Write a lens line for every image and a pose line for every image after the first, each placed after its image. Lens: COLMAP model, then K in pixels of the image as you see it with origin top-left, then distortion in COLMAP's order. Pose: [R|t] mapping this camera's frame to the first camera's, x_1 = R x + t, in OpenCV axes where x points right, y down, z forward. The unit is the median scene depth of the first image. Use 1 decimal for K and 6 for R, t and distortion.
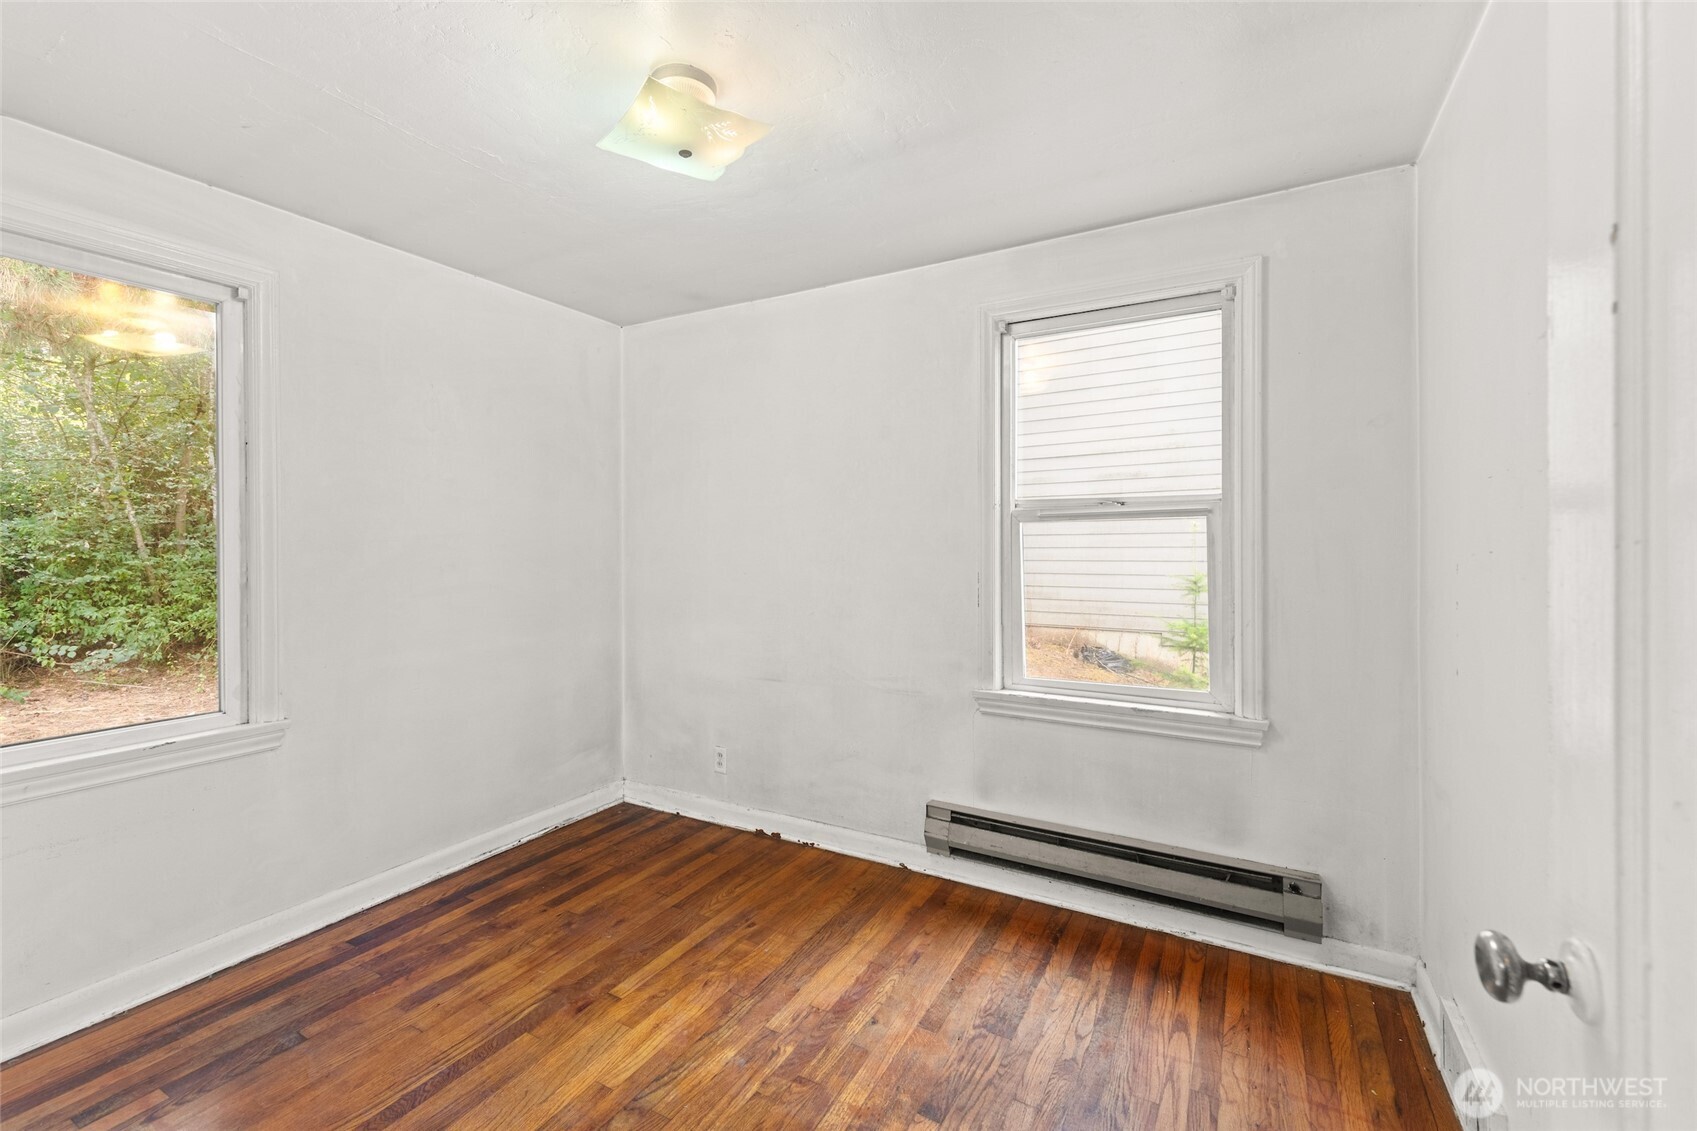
lens RADIAL K [[708.0, 0, 847.7], [0, 708.0, 550.2], [0, 0, 1]] dist [0.008893, -0.001698]
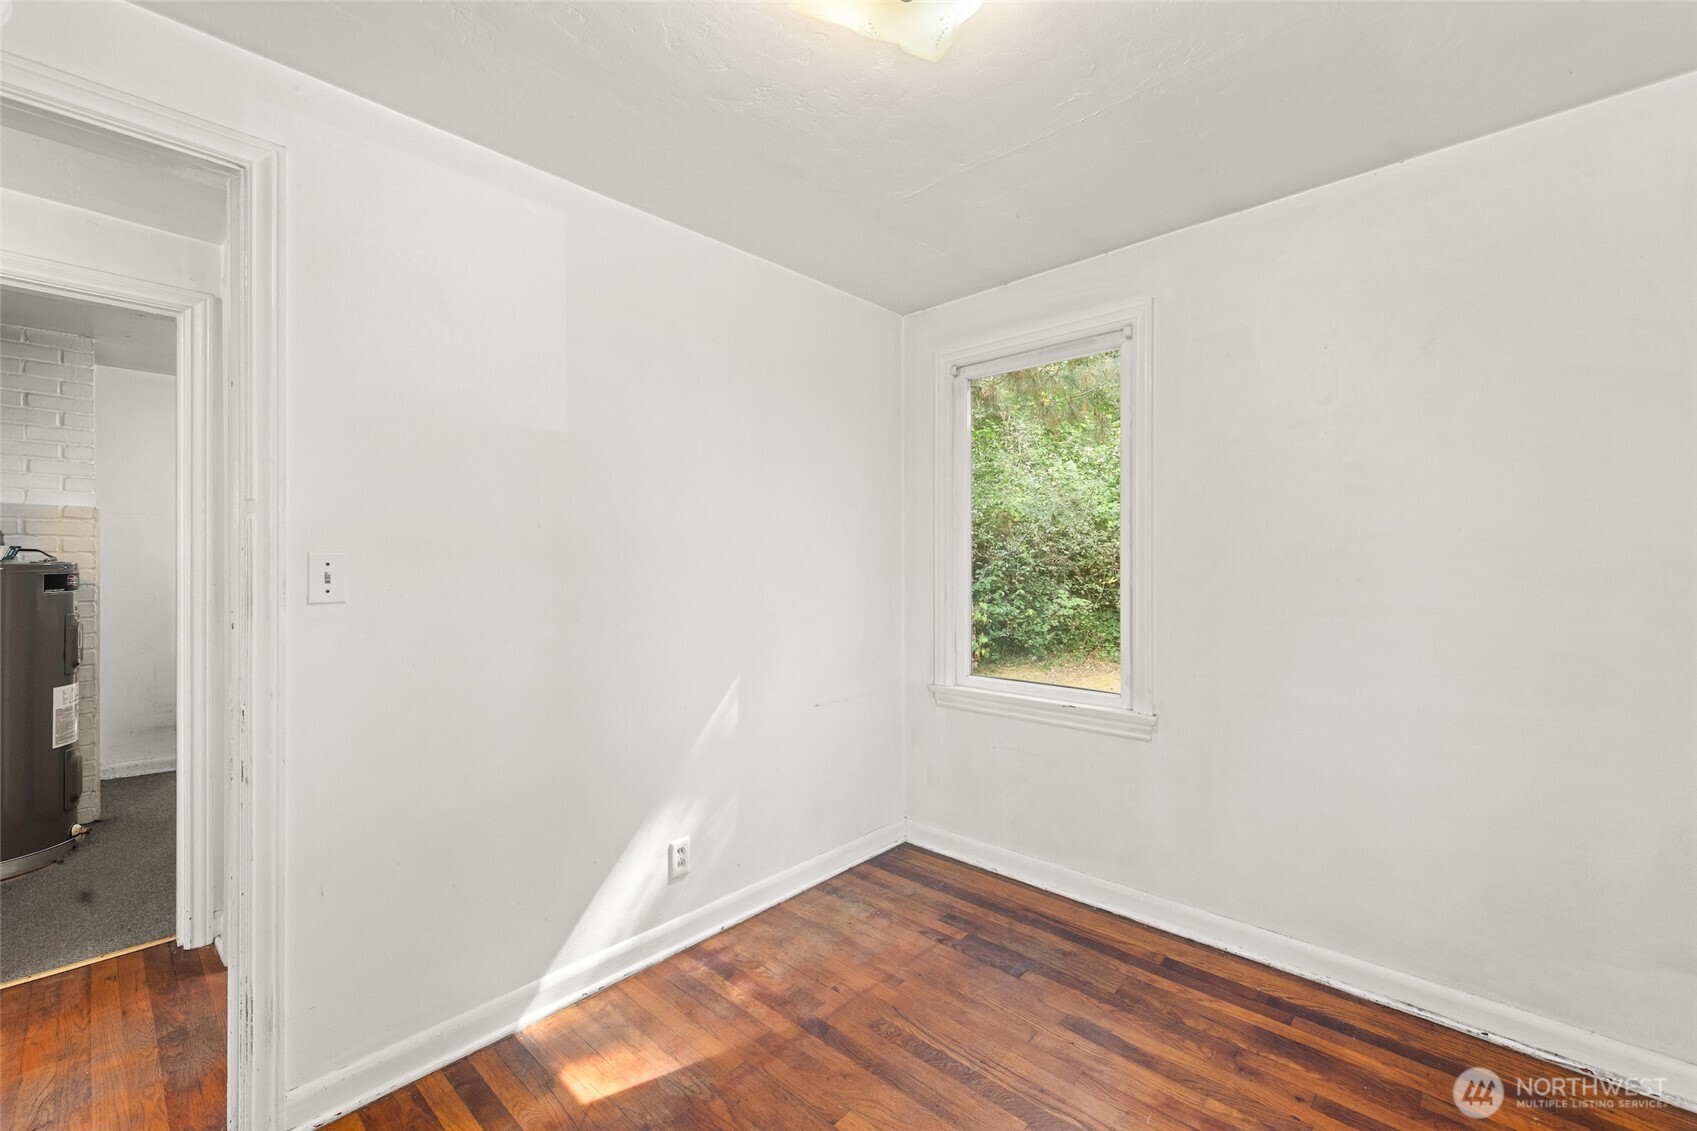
lens RADIAL K [[708.0, 0, 860.8], [0, 708.0, 555.0], [0, 0, 1]] dist [0.008893, -0.001698]
pose [[-0.232526, -0.002642, -0.972587, 0.359072], [-0.001089, 0.999996, -0.002456, -0.000523], [0.972590, 0.000488, -0.232528, 0.849715]]
